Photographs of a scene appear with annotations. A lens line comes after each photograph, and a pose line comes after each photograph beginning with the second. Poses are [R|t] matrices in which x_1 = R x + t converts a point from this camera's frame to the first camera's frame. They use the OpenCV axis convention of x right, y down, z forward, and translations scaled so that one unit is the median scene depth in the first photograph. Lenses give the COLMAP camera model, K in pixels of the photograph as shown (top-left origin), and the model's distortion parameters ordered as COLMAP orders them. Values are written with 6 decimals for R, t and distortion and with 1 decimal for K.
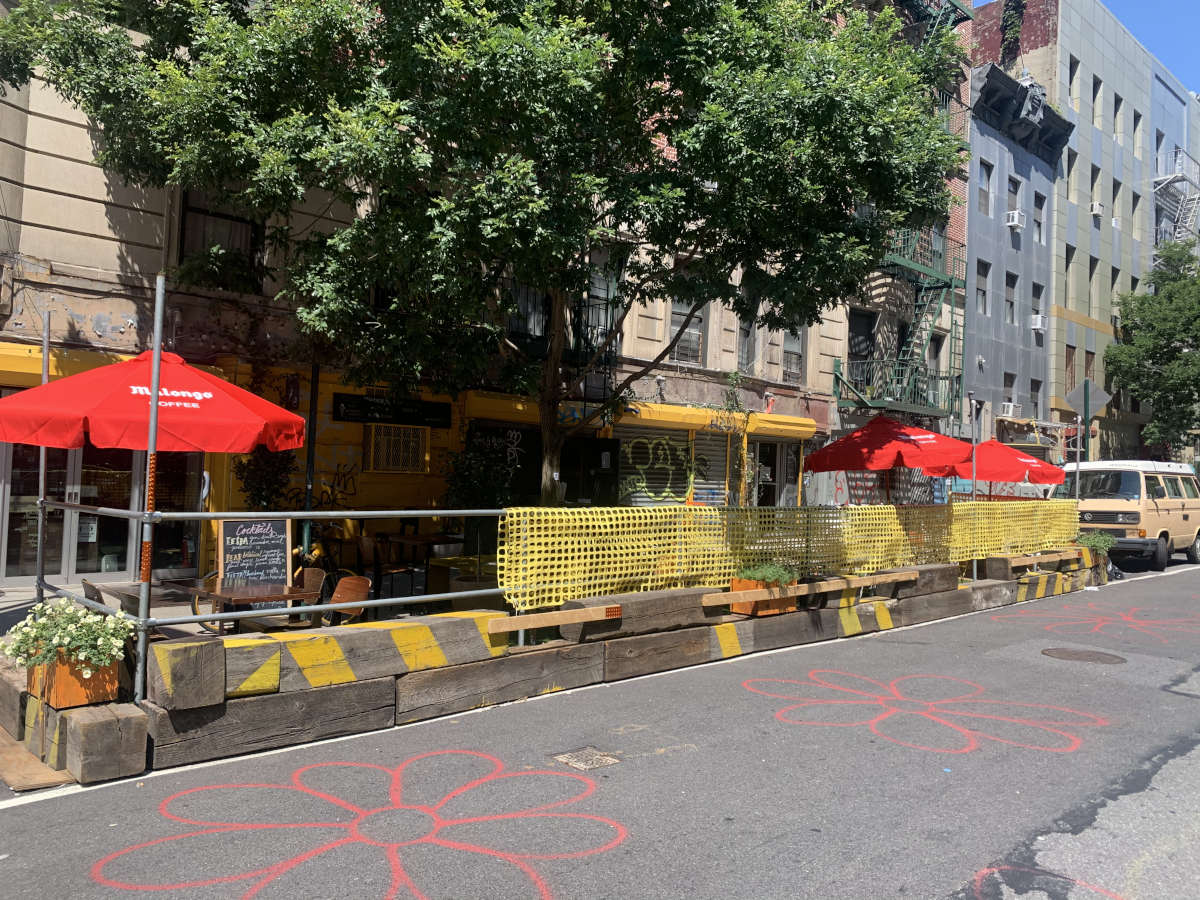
lens RADIAL K [[915.1, 0, 599.9], [0, 915.1, 447.7], [0, 0, 1]] dist [0.004088, 0.000253]
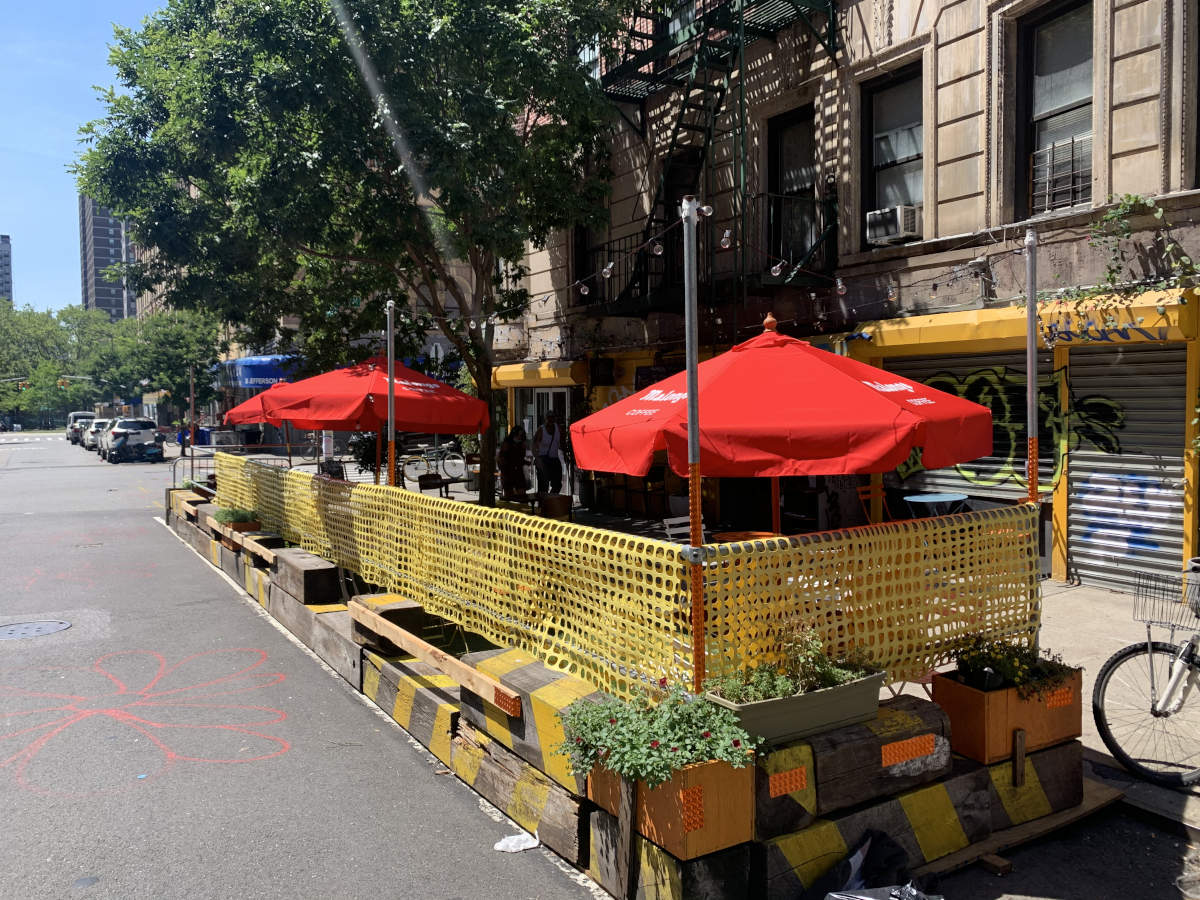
lens RADIAL K [[915.1, 0, 599.7], [0, 915.1, 447.1], [0, 0, 1]] dist [0.004088, 0.000253]
pose [[-0.212674, -0.010506, -0.977067, 0.643839], [-0.005340, 0.999940, -0.009590, 0.040534], [0.977109, 0.003178, -0.212717, 0.886132]]
